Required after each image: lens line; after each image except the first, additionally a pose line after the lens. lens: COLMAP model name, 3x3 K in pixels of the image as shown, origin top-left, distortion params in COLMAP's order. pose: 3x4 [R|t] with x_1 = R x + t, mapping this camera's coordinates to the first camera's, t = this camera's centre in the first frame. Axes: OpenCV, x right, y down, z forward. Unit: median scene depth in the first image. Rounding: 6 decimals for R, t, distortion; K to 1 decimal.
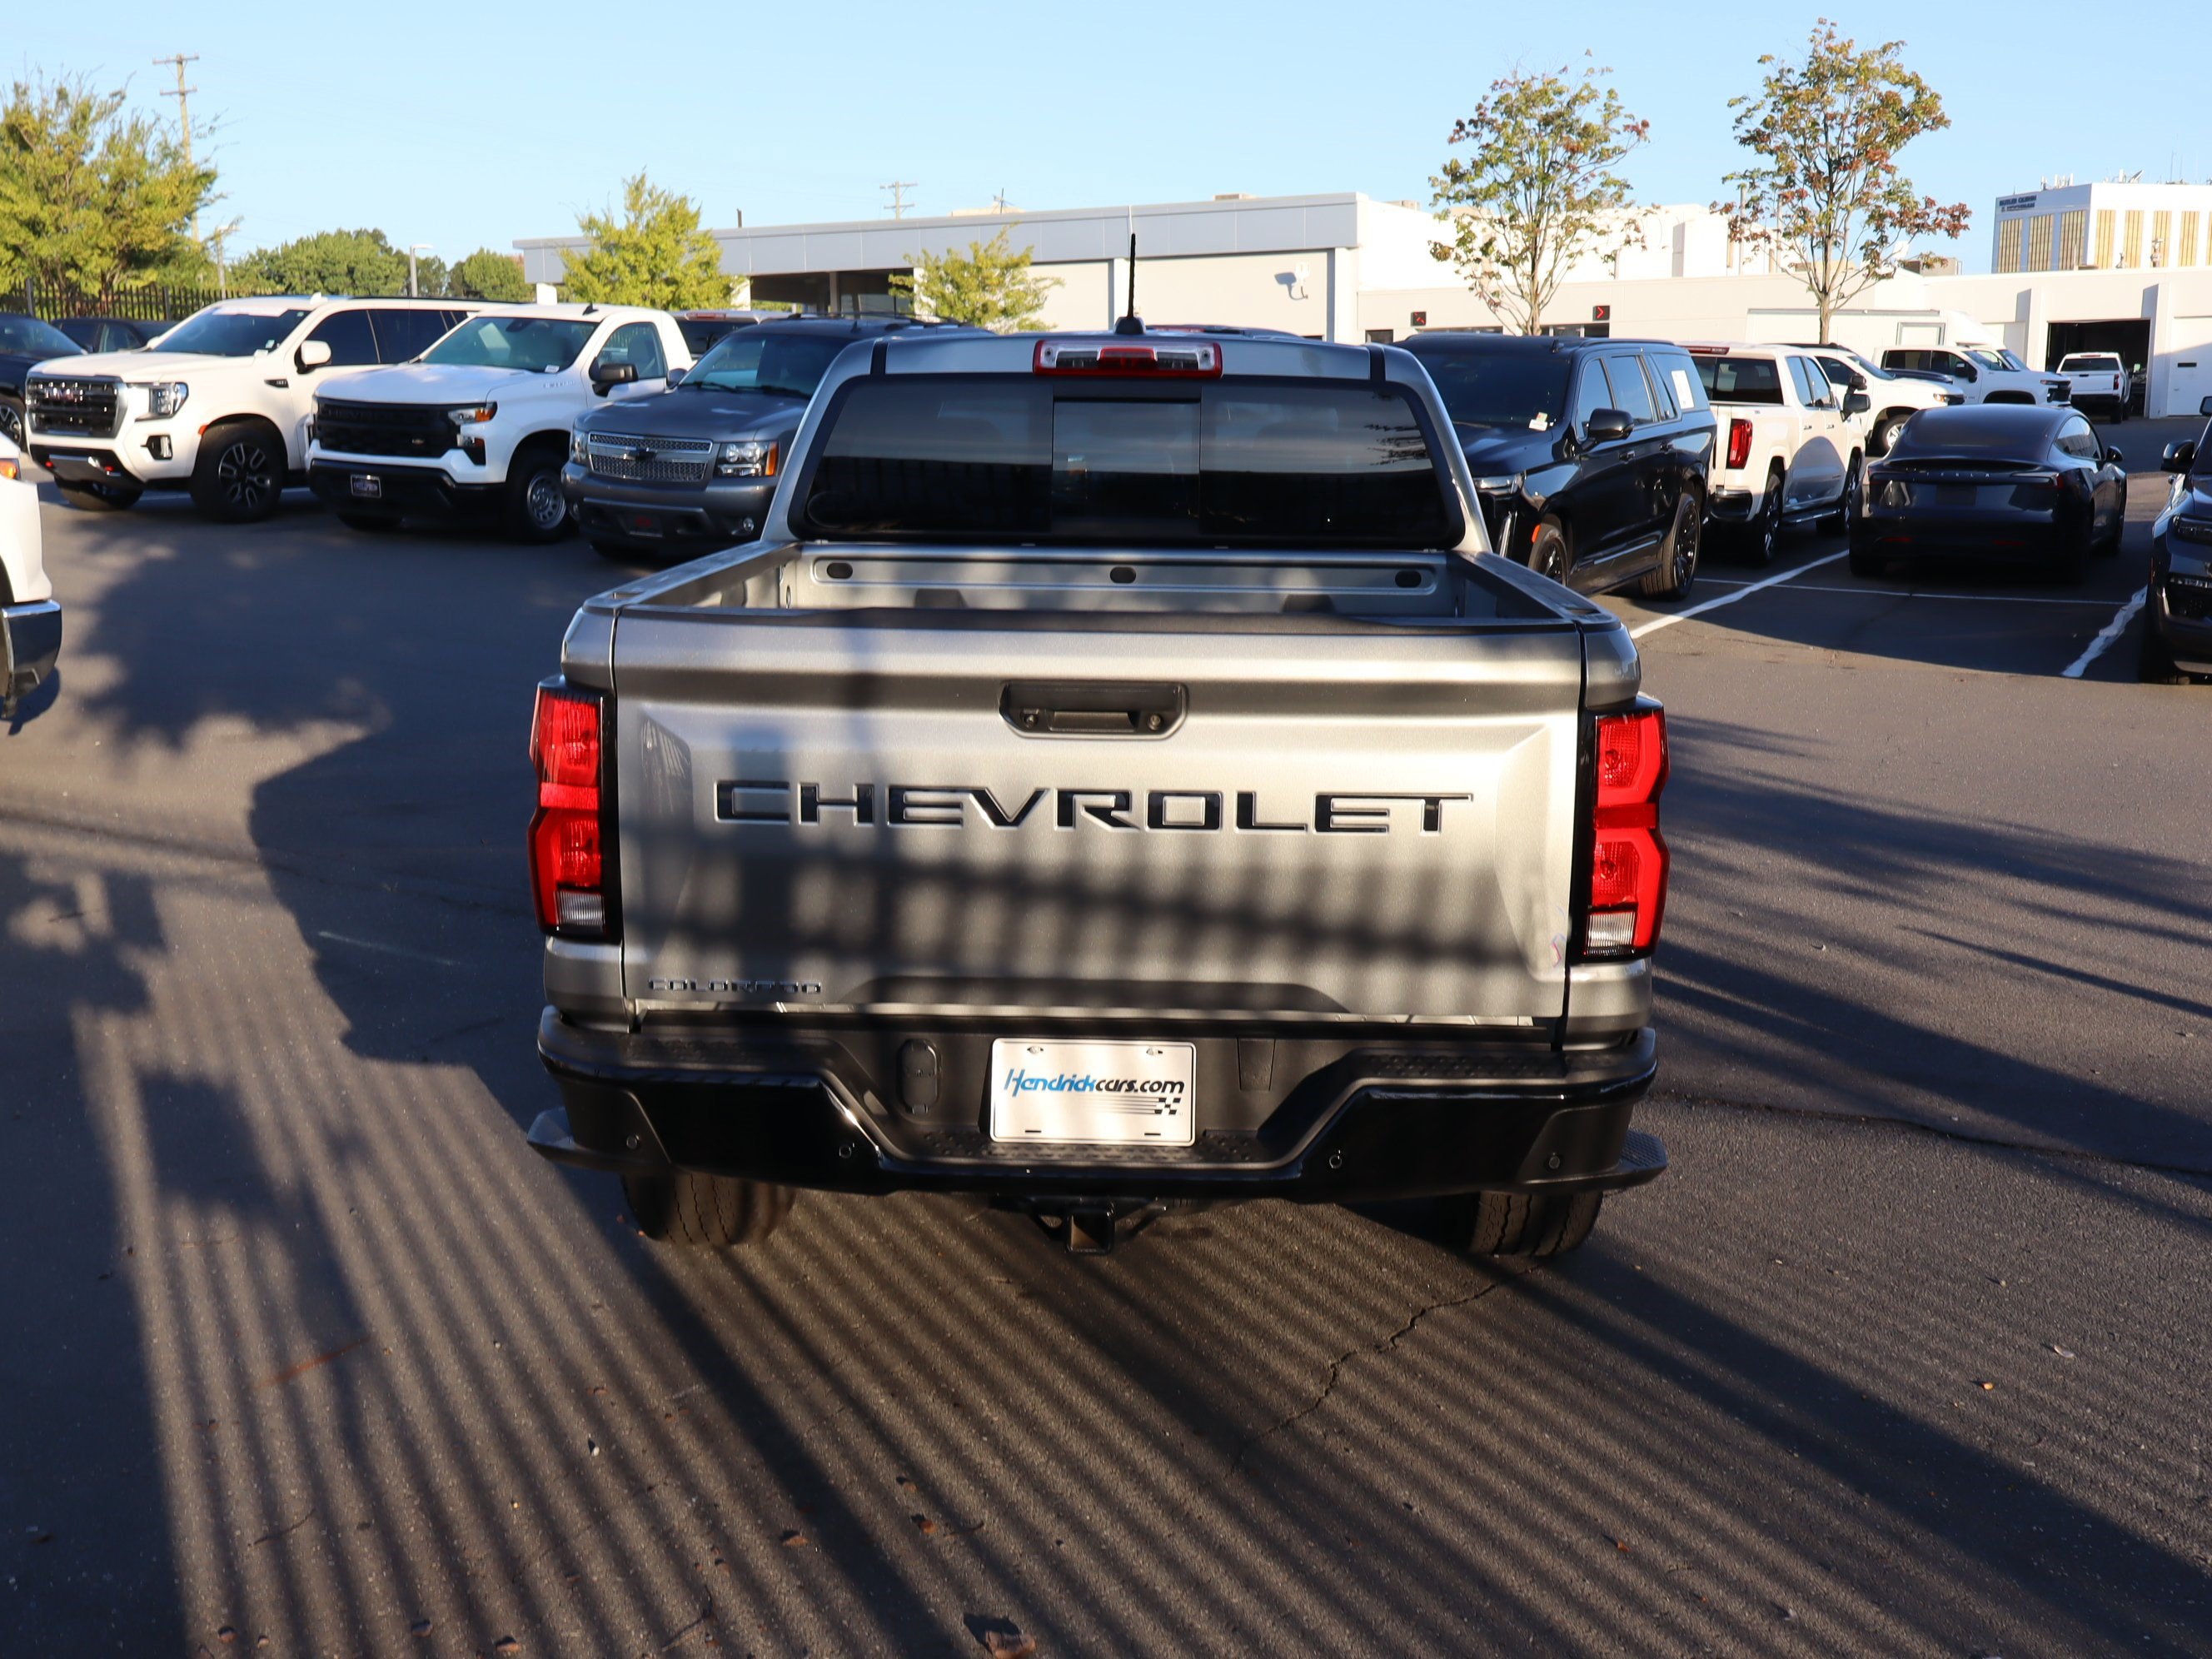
lens RADIAL K [[2210.8, 0, 1106.0], [0, 2210.8, 829.5], [0, 0, 1]] dist [0.018132, 0.002454]
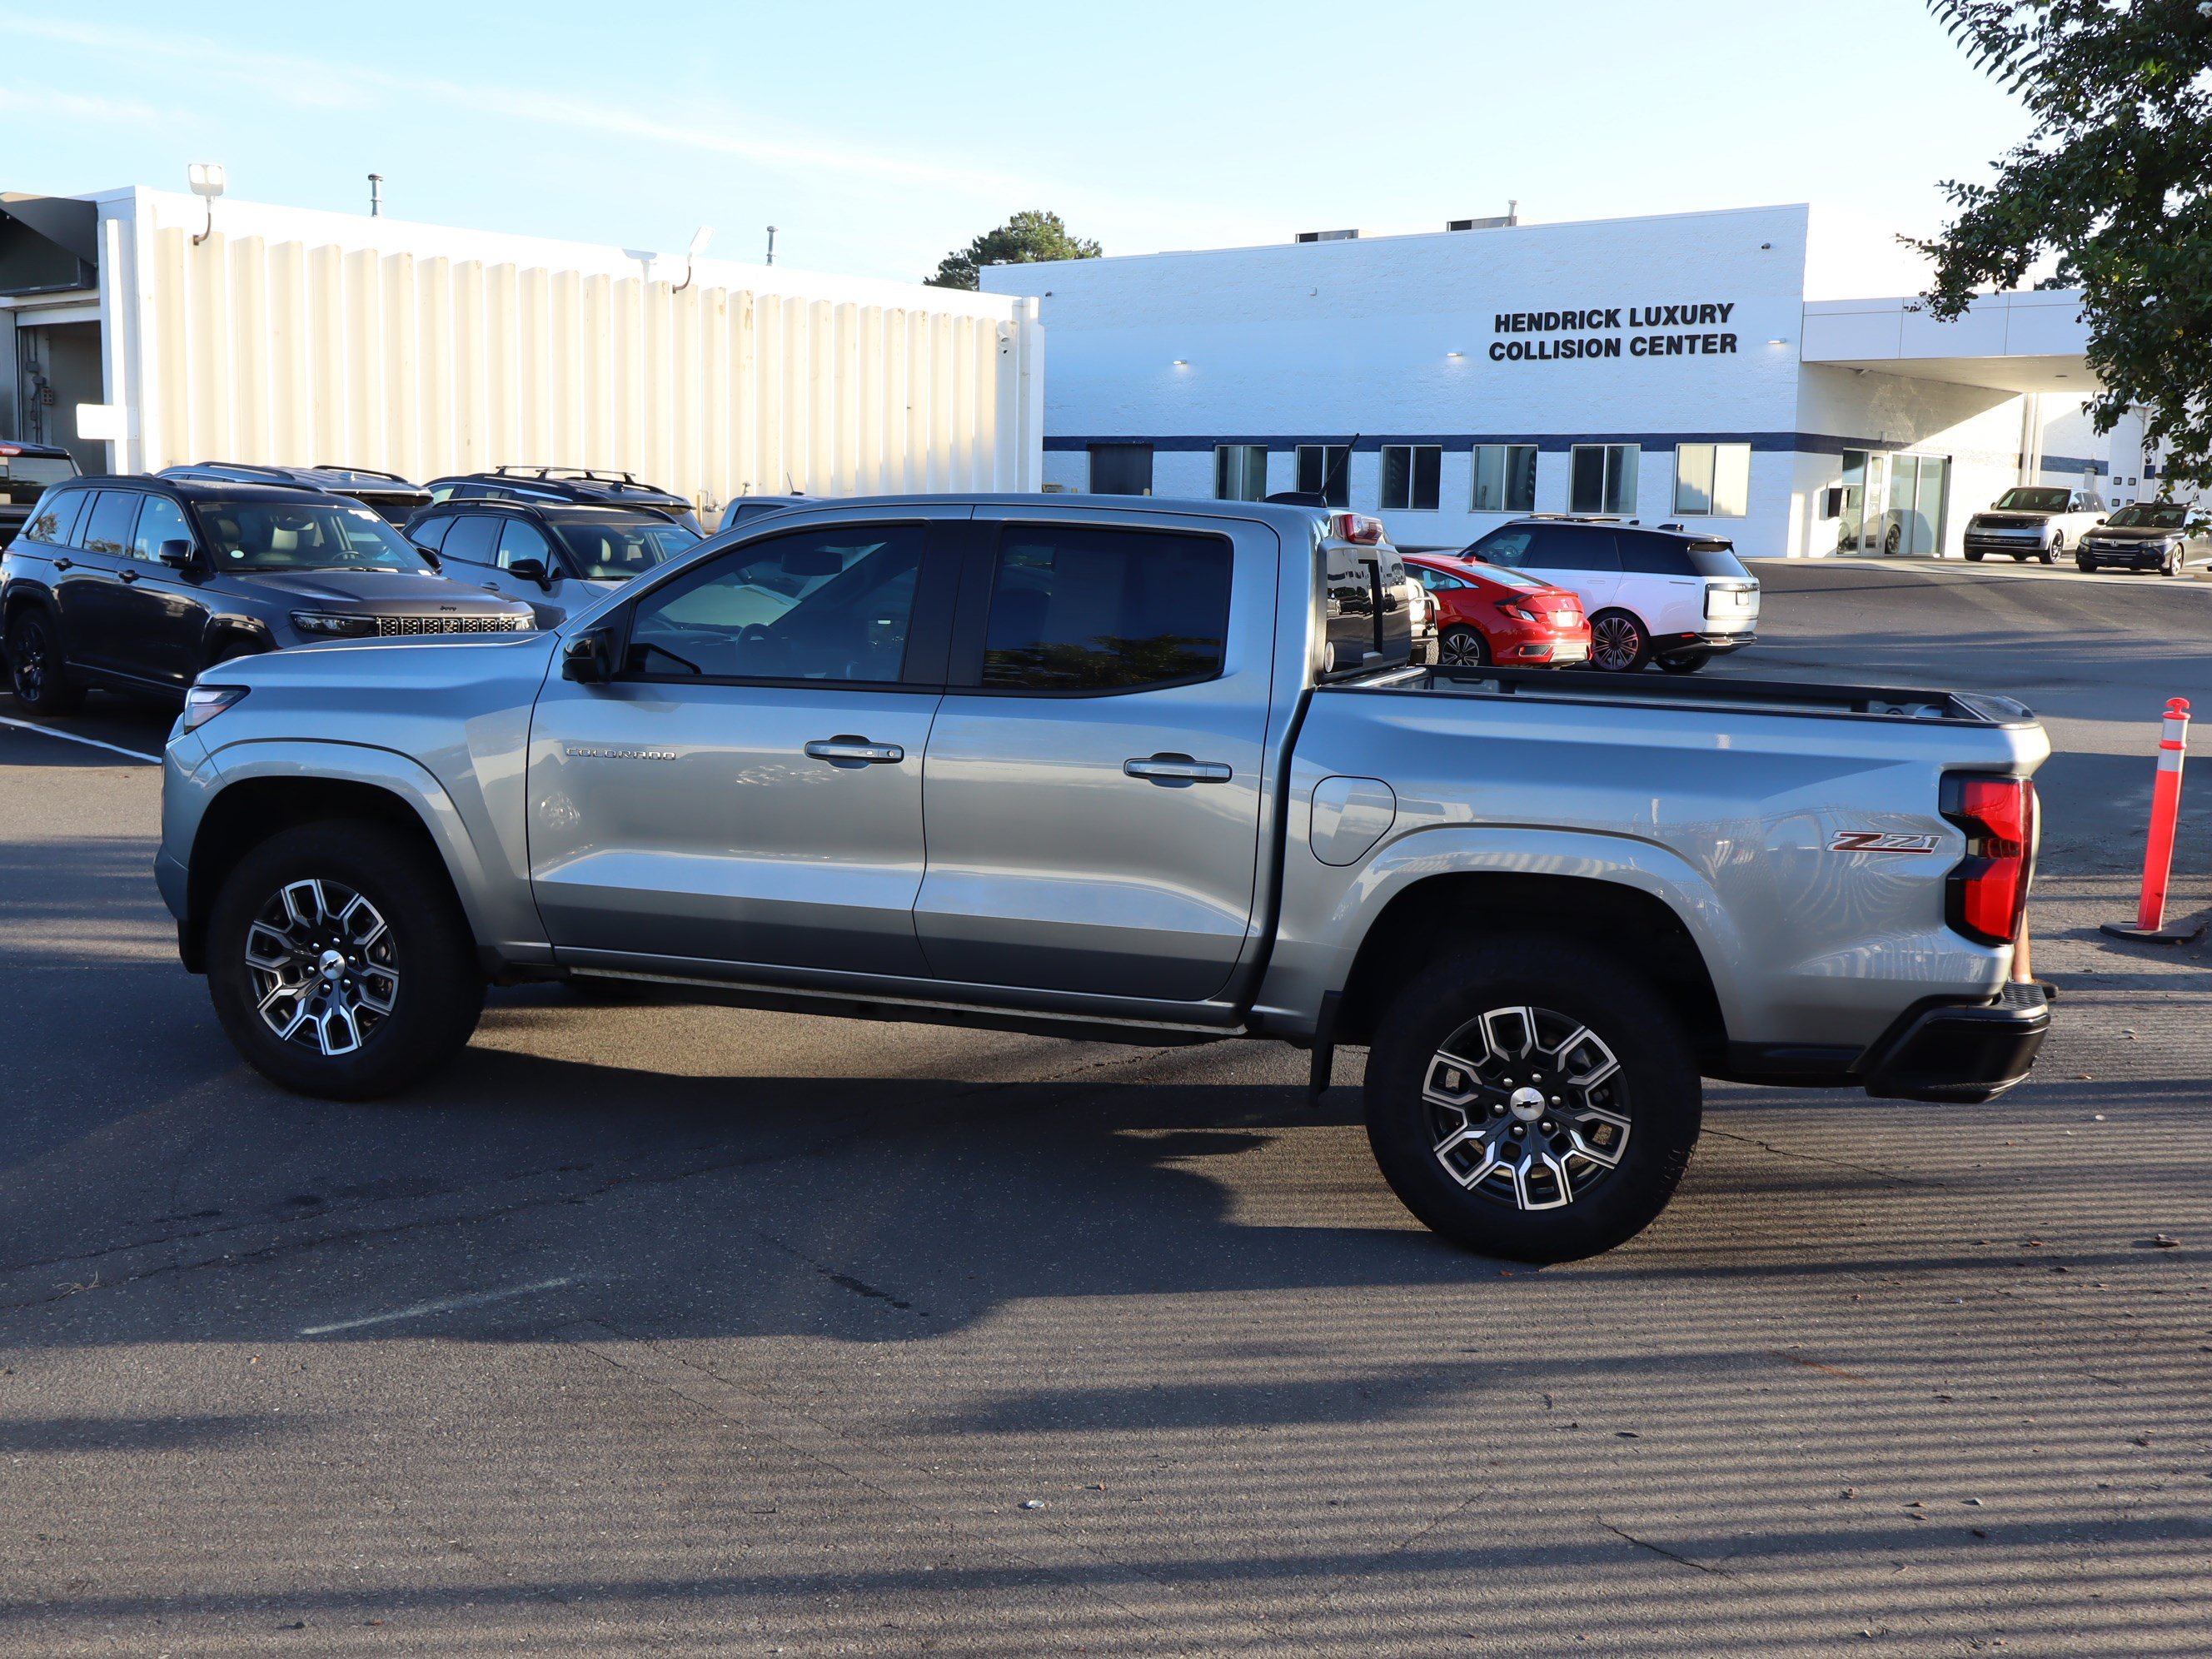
lens RADIAL K [[2212.6, 0, 1106.0], [0, 2212.6, 829.5], [0, 0, 1]] dist [0.008276, 0.003587]
pose [[0.263287, -0.121451, 0.957042, -0.368724], [0.147063, 0.985502, 0.084605, -0.049690], [-0.953442, 0.118470, 0.277331, 0.230816]]
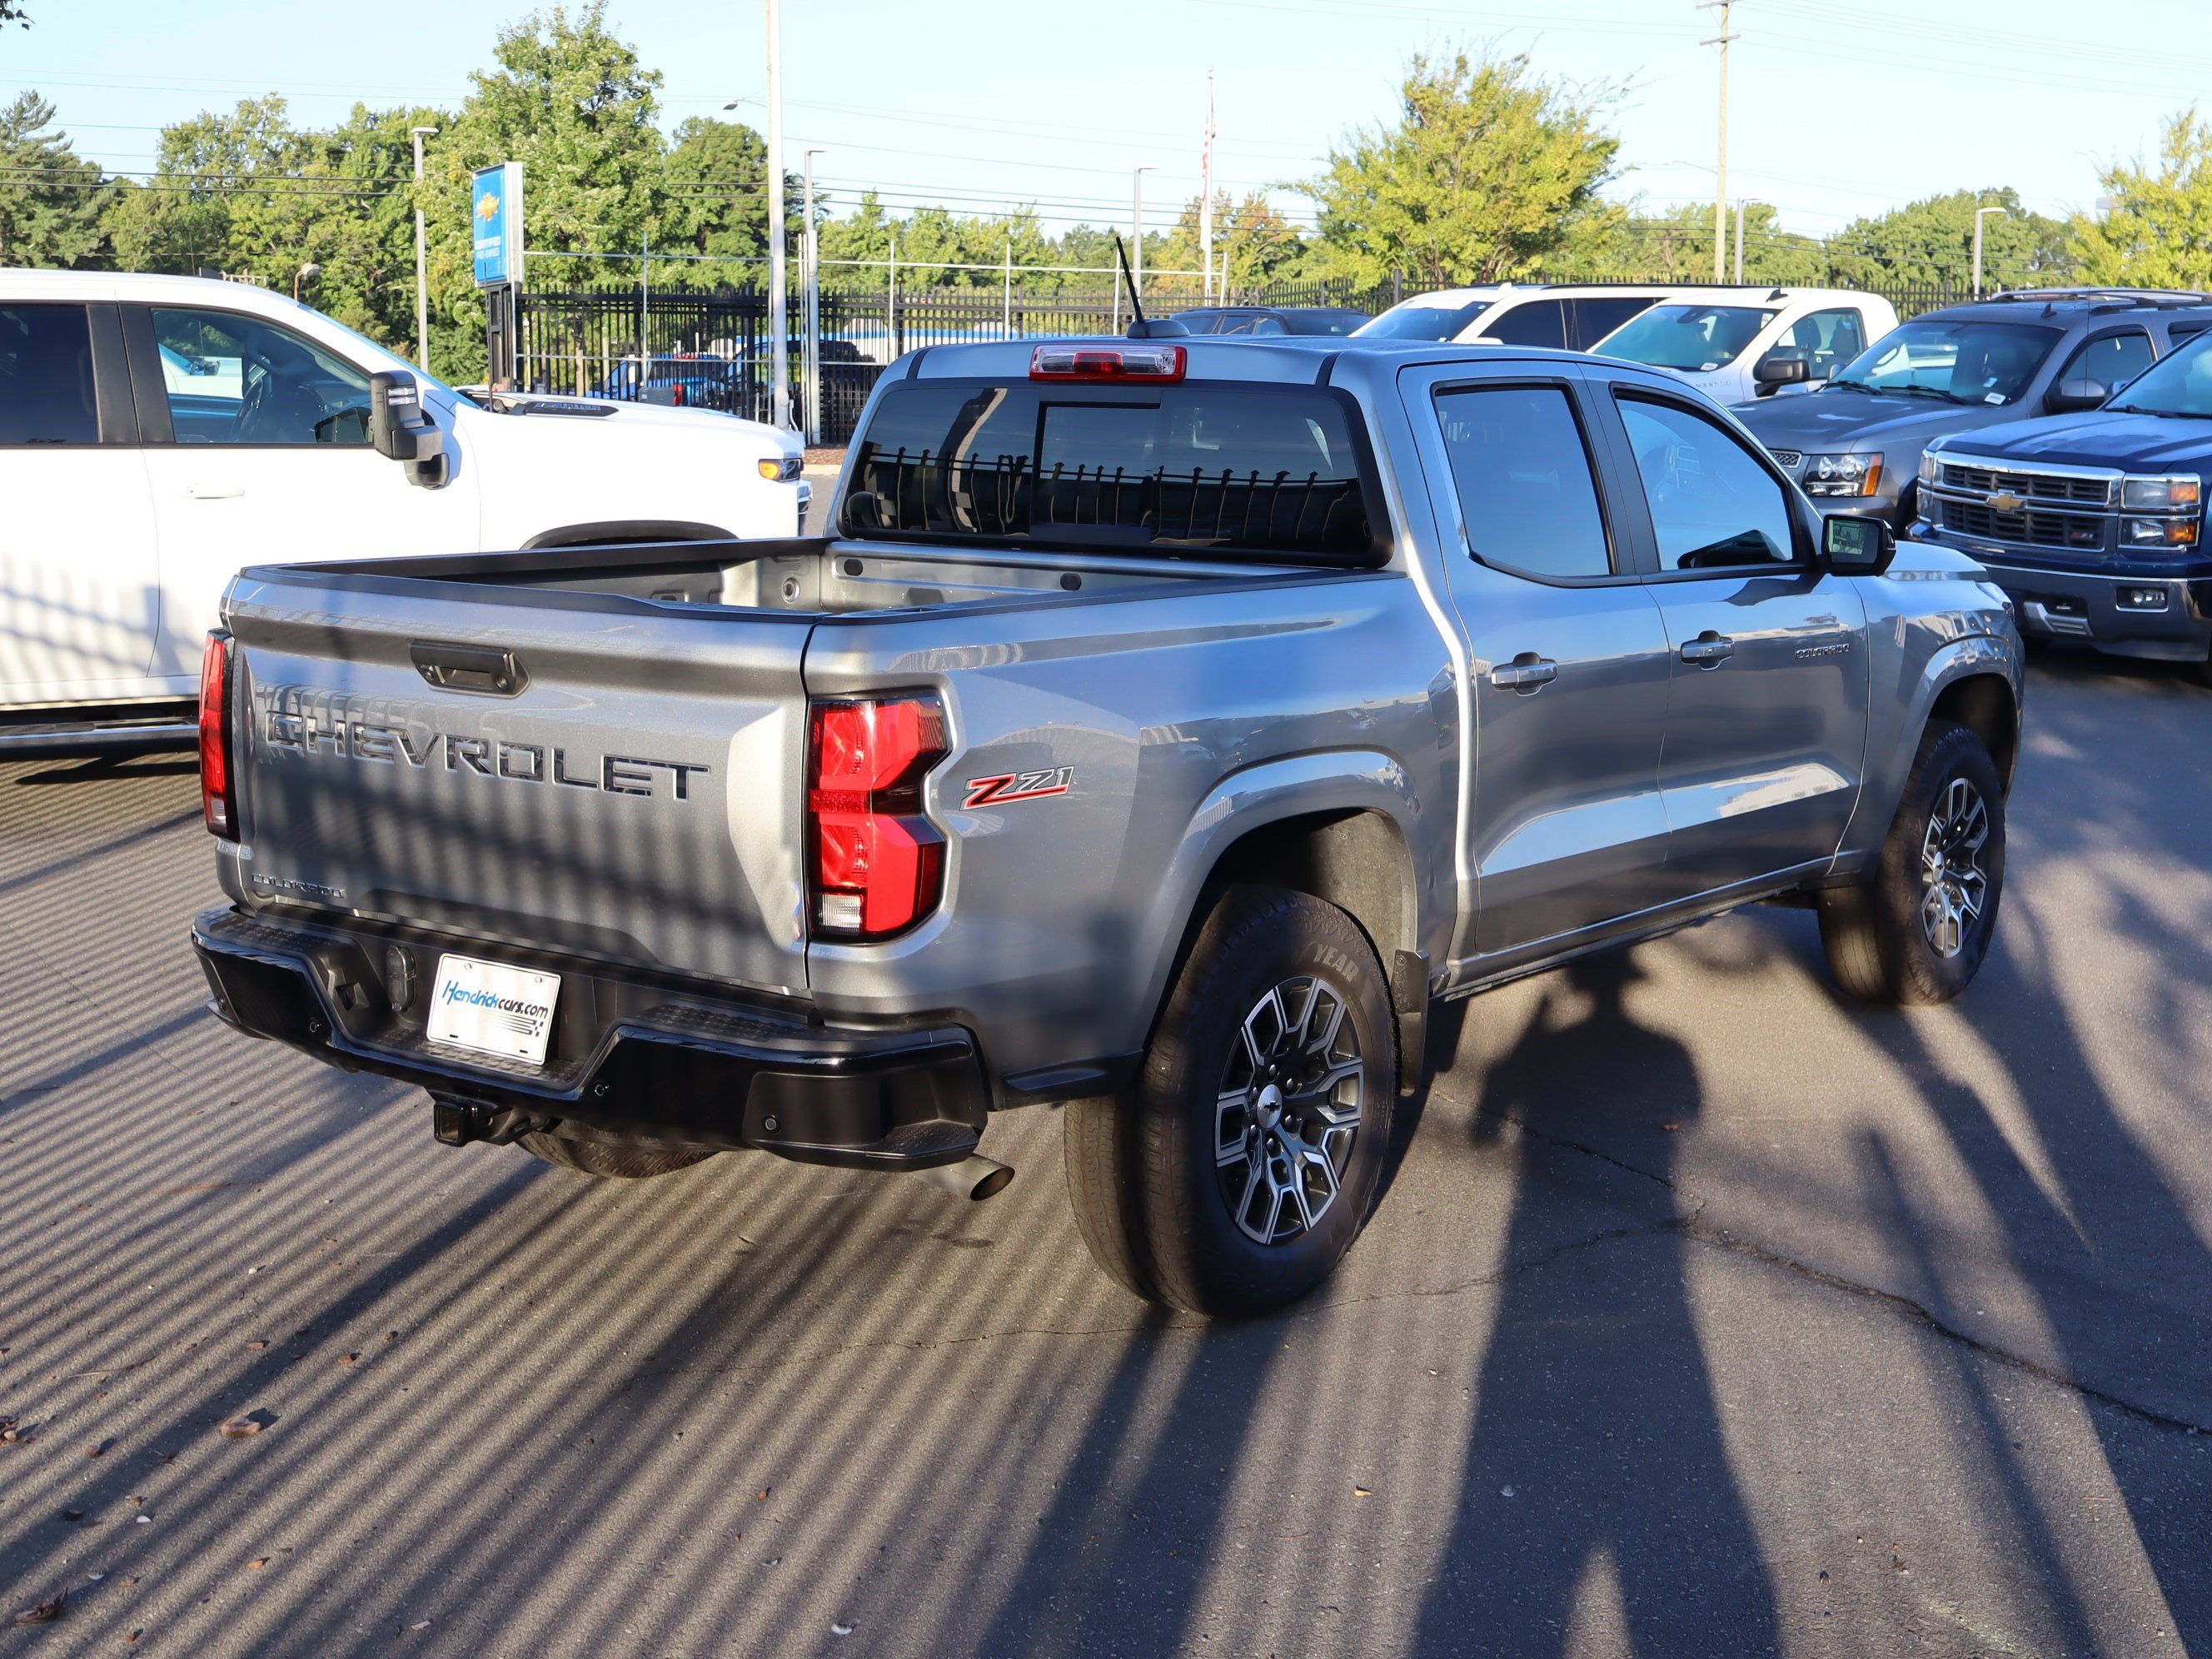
lens RADIAL K [[2873.6, 0, 1131.3], [0, 2873.6, 830.5], [0, 0, 1]] dist [0.015490, 0.041368]
pose [[0.823798, 0.086835, -0.560193, 0.214375], [-0.111650, 0.993696, -0.010157, 0.001245], [0.555779, 0.070913, 0.828300, -0.009658]]
